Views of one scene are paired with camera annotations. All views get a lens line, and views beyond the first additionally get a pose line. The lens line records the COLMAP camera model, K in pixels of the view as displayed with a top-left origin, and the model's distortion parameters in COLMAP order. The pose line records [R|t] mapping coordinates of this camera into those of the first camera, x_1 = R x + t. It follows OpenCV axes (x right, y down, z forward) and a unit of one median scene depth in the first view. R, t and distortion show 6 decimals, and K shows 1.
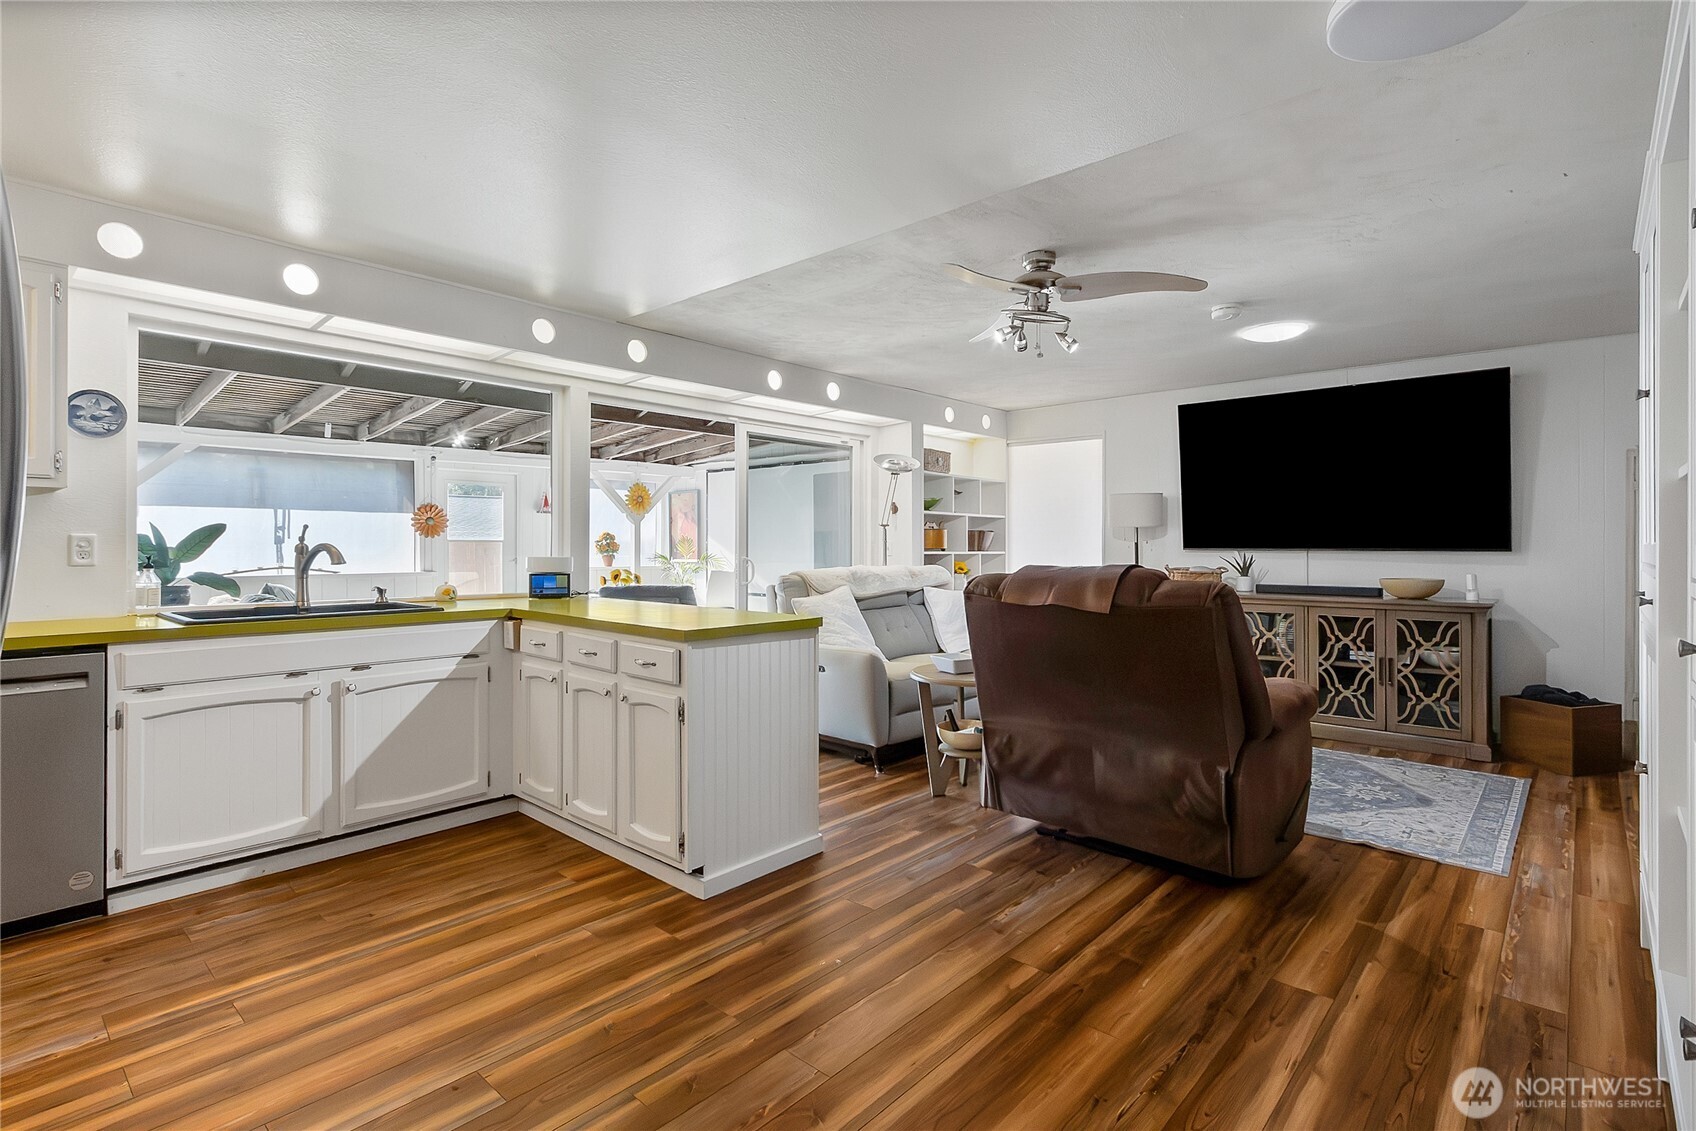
lens RADIAL K [[800.3, 0, 848.0], [0, 800.3, 565.5], [0, 0, 1]] dist [0.002519, 0.000204]
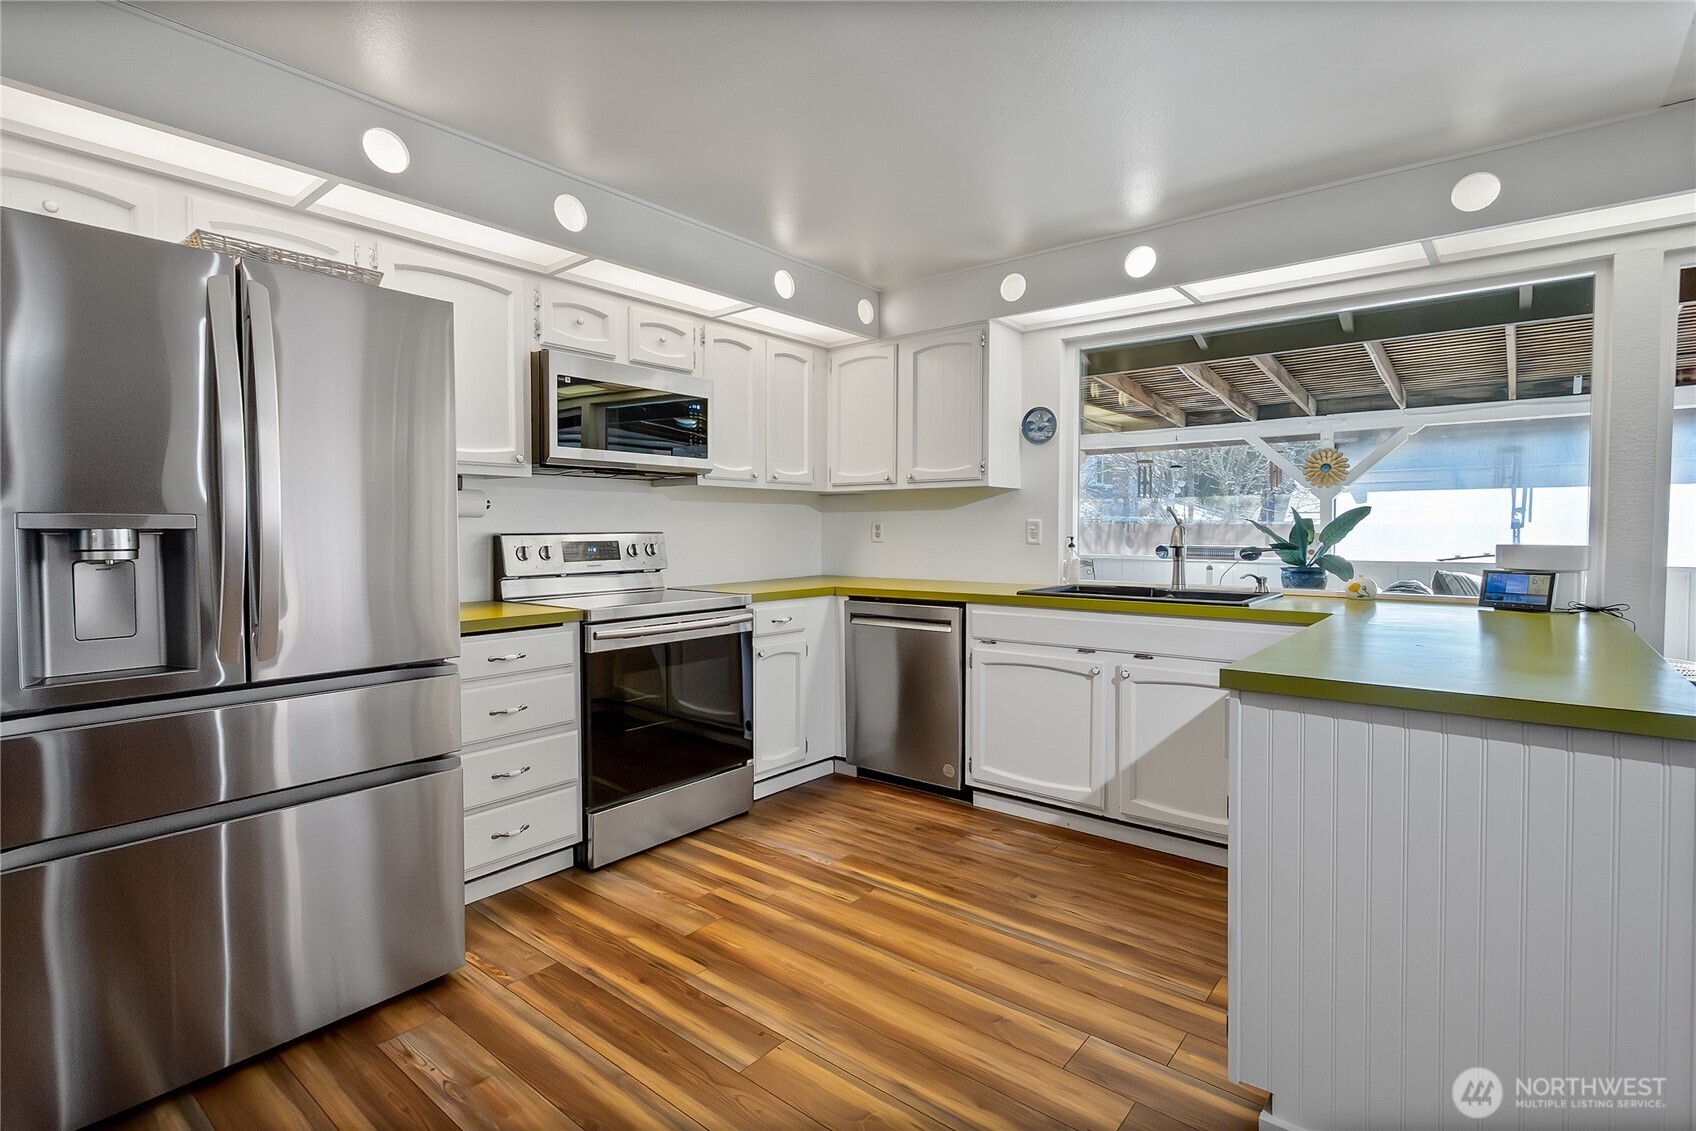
lens RADIAL K [[800.3, 0, 848.0], [0, 800.3, 565.5], [0, 0, 1]] dist [0.002519, 0.000204]
pose [[0.045631, 0.042351, -0.998060, 0.337450], [-0.025375, 0.998828, 0.041224, -0.010756], [0.998636, 0.023445, 0.046652, 0.639817]]
